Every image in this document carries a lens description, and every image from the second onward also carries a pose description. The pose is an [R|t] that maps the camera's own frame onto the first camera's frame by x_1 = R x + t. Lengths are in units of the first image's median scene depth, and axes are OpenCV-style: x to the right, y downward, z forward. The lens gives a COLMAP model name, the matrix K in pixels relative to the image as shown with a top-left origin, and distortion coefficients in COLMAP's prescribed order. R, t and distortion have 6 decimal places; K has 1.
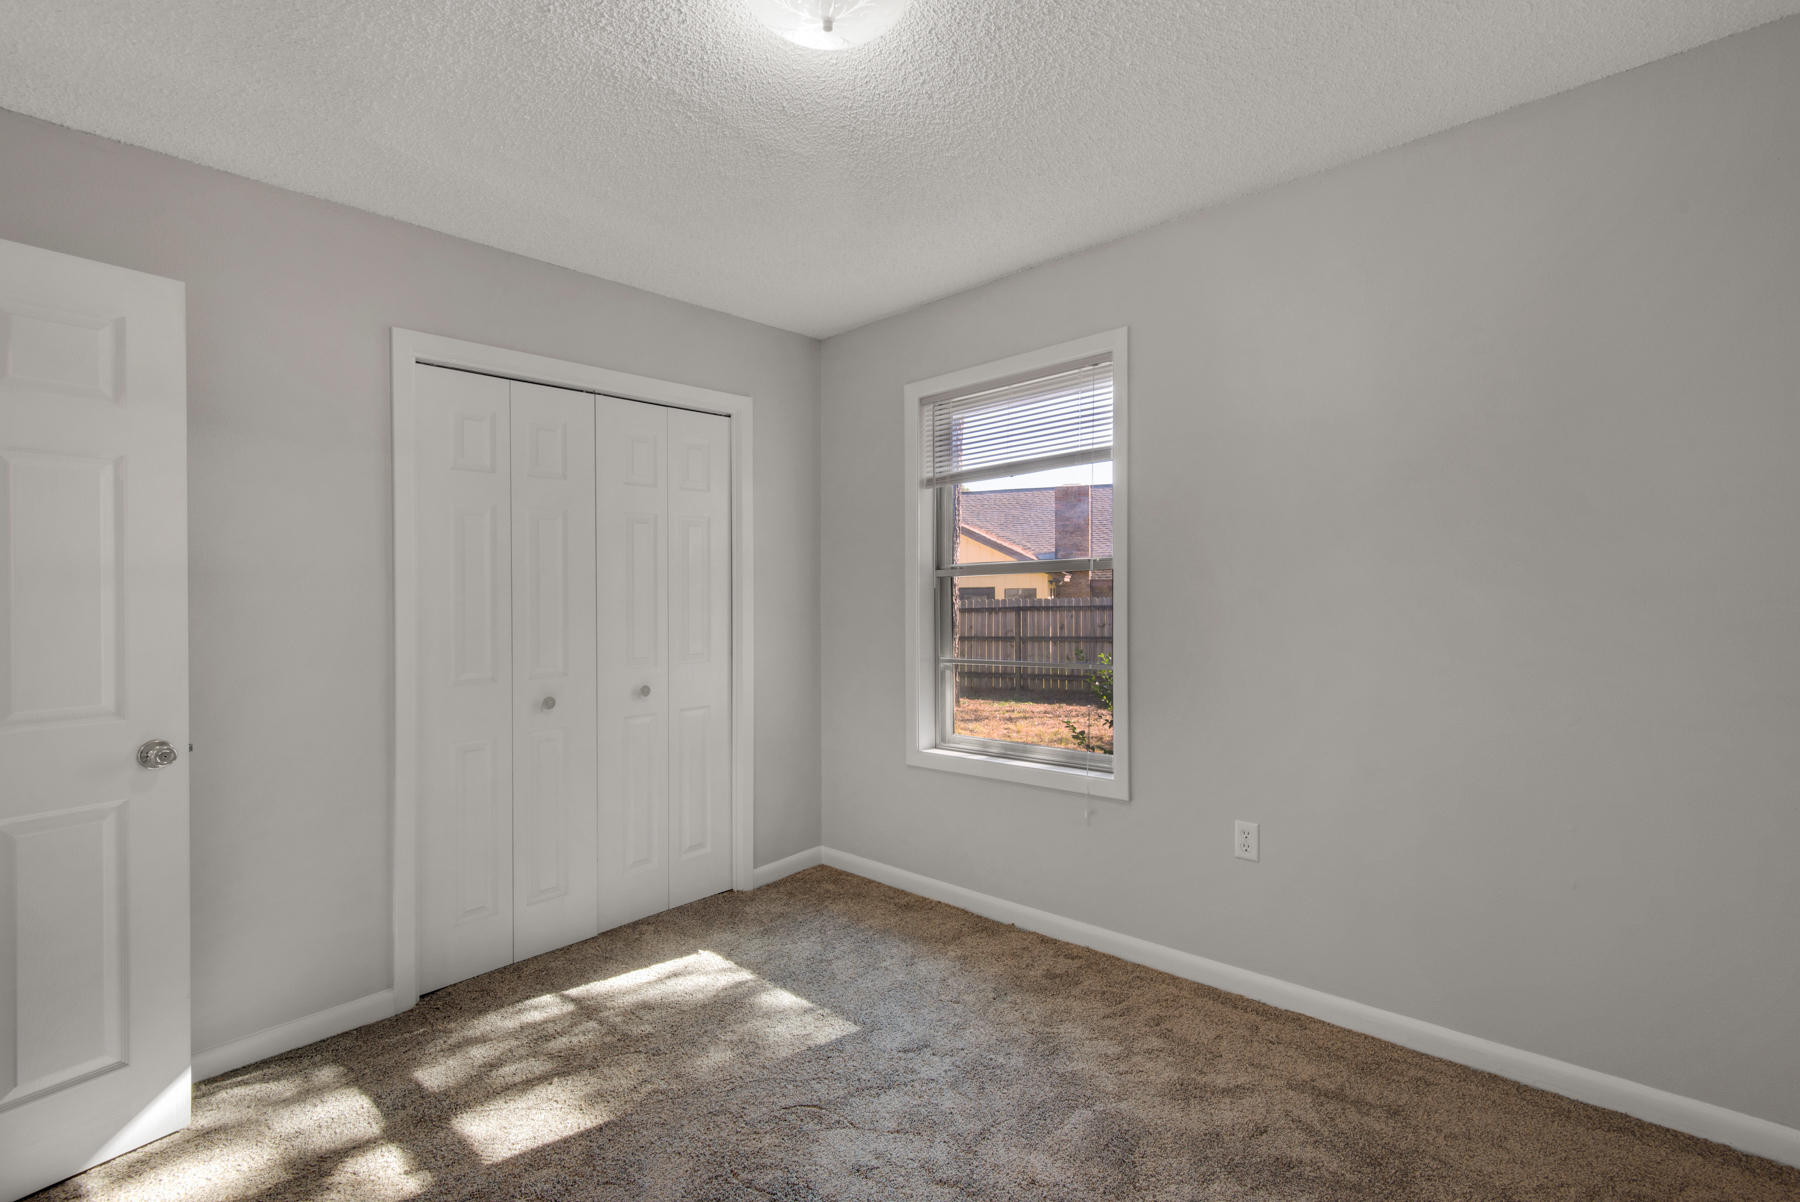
lens RADIAL K [[847.1, 0, 903.1], [0, 847.1, 610.3], [0, 0, 1]] dist [0.005315, -0.001136]
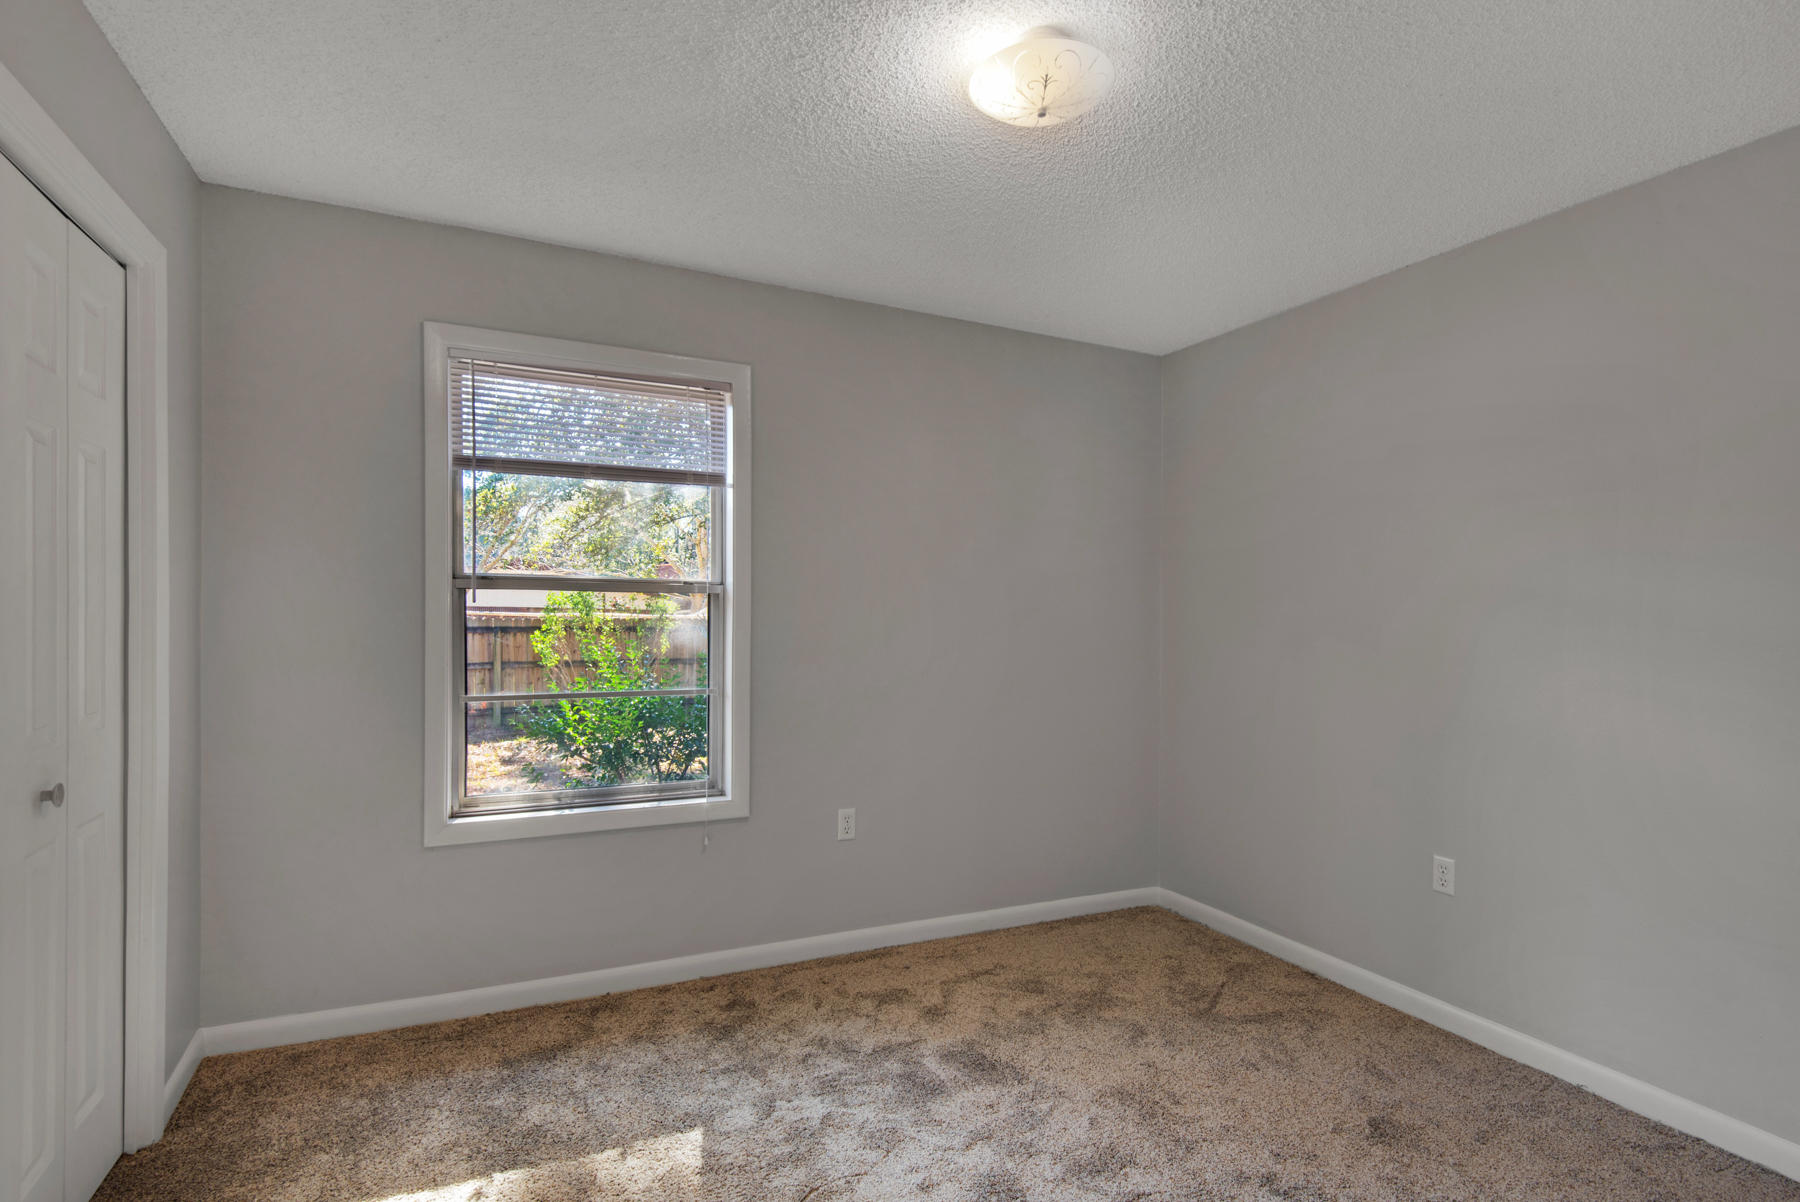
lens RADIAL K [[914.3, 0, 907.9], [0, 914.3, 613.7], [0, 0, 1]] dist [0.005218, -0.000557]
pose [[0.336079, 0.025170, 0.941497, -0.814155], [-0.006448, 0.999681, -0.024424, 0.000758], [-0.941812, 0.002138, 0.336134, 0.478574]]
